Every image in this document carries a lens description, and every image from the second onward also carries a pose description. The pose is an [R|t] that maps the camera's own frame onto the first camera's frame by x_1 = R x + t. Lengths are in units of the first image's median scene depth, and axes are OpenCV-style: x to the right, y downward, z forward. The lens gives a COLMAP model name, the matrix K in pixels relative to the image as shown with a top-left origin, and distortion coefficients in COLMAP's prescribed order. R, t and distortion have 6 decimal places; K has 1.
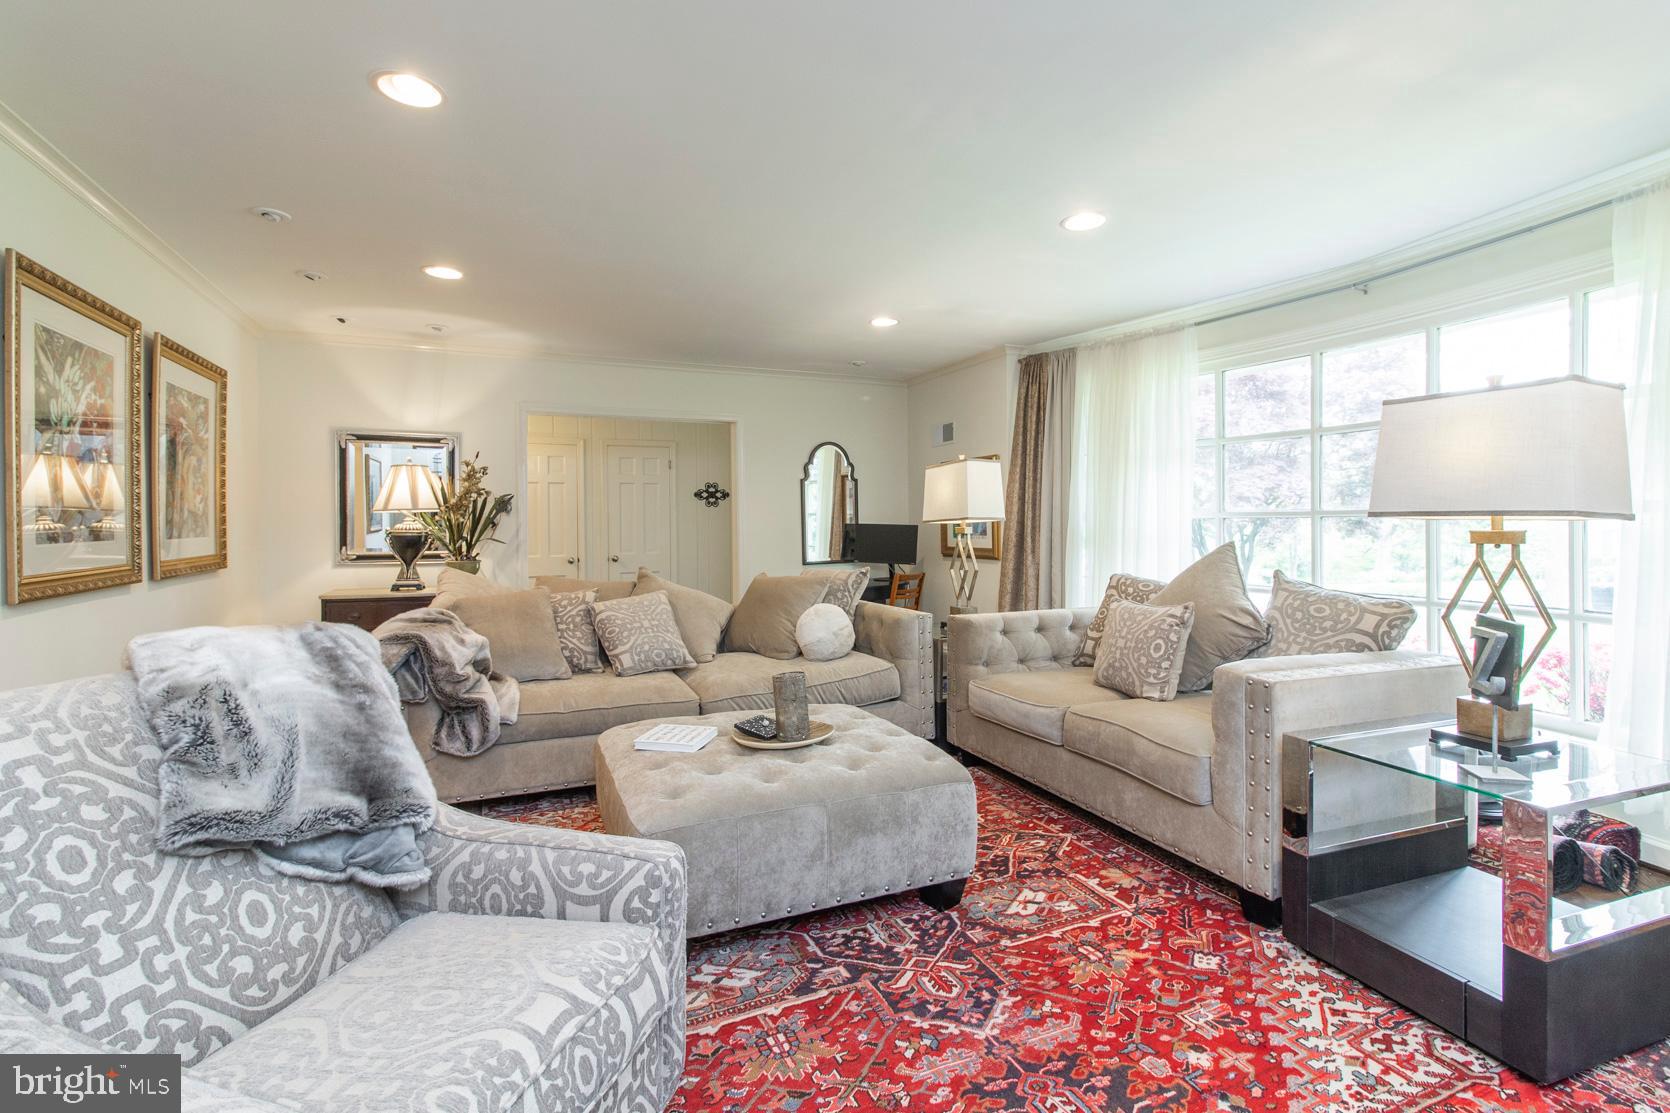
lens RADIAL K [[771.8, 0, 833.1], [0, 771.8, 525.3], [0, 0, 1]] dist [0.002294, -0.000802]
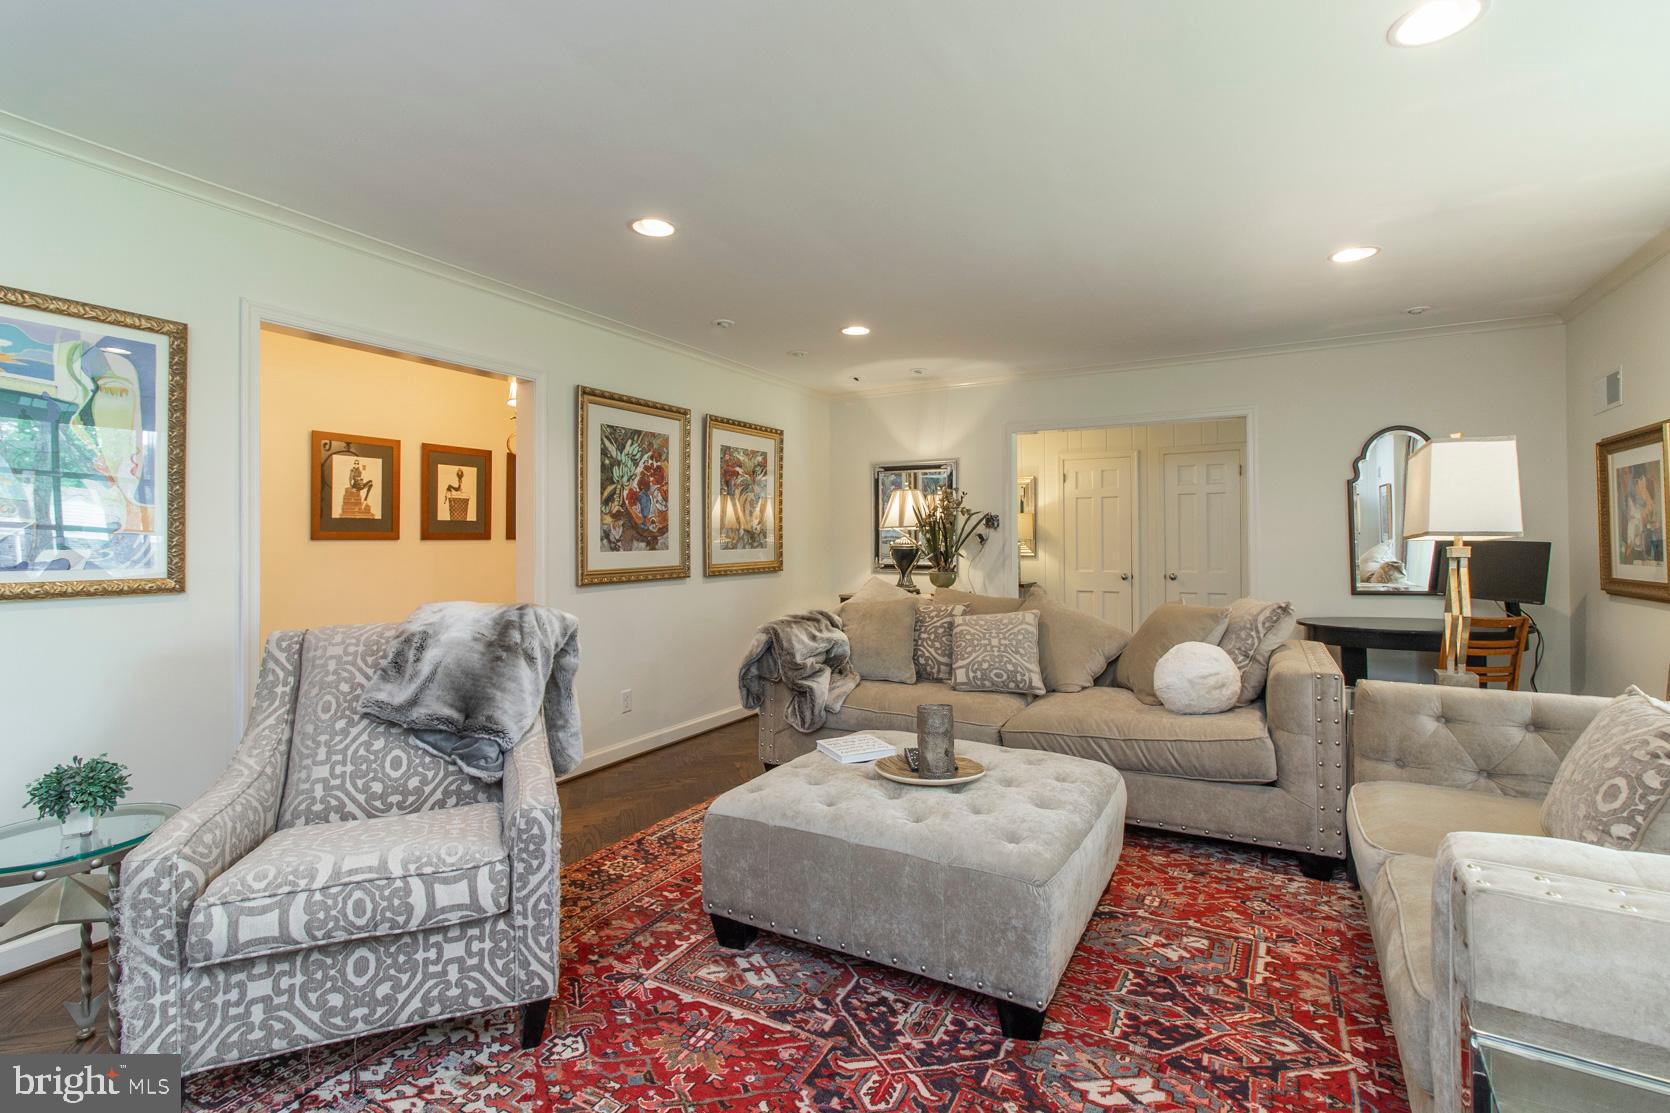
lens RADIAL K [[777.7, 0, 833.8], [0, 777.7, 528.2], [0, 0, 1]] dist [0.002402, 0.000490]
pose [[0.602825, -0.009281, -0.797820, 0.598207], [-0.001171, 0.999921, -0.012517, -0.006773], [0.797873, 0.008480, 0.602766, 0.335179]]
